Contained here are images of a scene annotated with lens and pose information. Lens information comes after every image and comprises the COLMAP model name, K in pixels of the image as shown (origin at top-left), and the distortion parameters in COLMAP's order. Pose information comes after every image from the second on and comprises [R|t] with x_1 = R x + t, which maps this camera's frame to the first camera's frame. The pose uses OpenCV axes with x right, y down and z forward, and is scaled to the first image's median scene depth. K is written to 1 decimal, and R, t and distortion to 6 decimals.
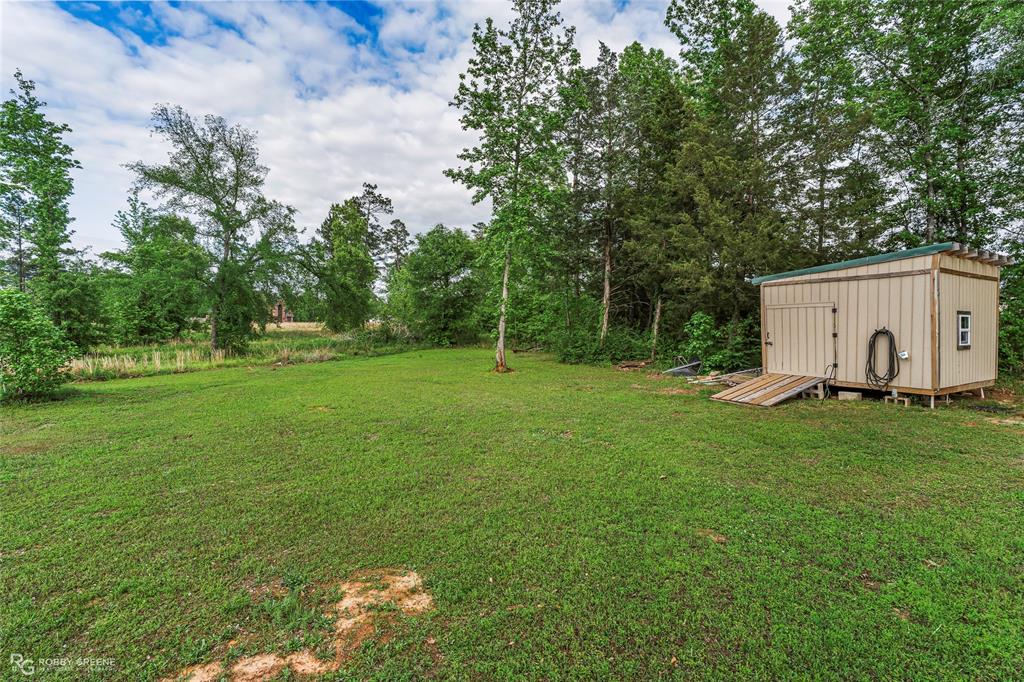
lens RADIAL K [[470.2, 0, 510.1], [0, 470.2, 357.8], [0, 0, 1]] dist [0.001098, 0.000159]
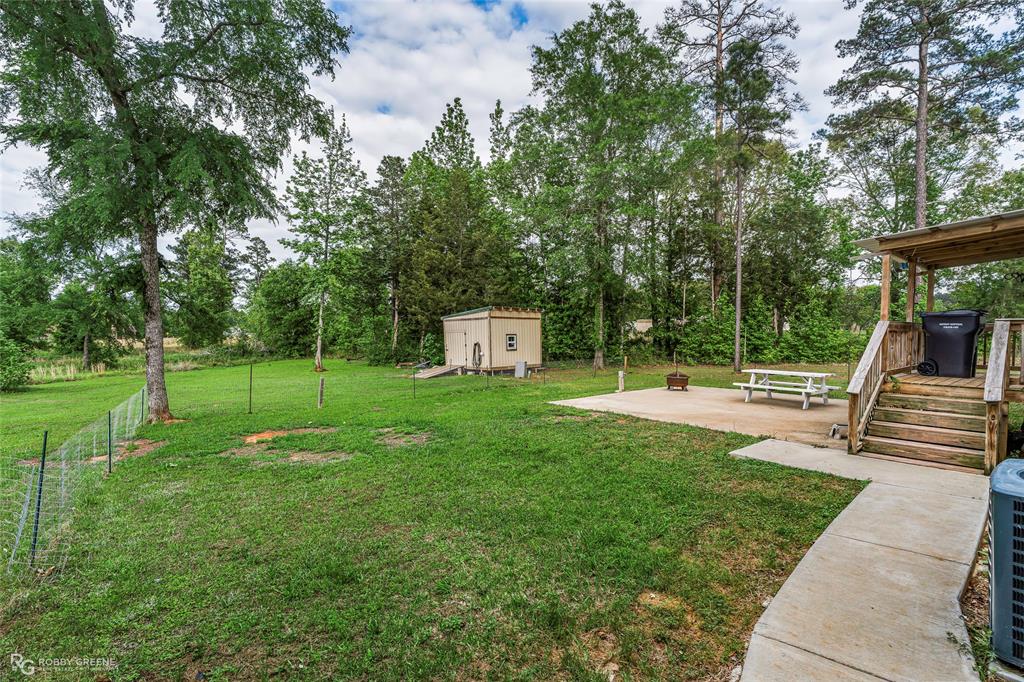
lens RADIAL K [[470.2, 0, 510.1], [0, 470.2, 357.8], [0, 0, 1]] dist [0.001098, 0.000159]
pose [[0.969808, -0.026888, 0.242382, 0.176376], [0.032123, 0.999328, -0.017672, 0.025477], [-0.241744, 0.024925, 0.970020, -0.542594]]
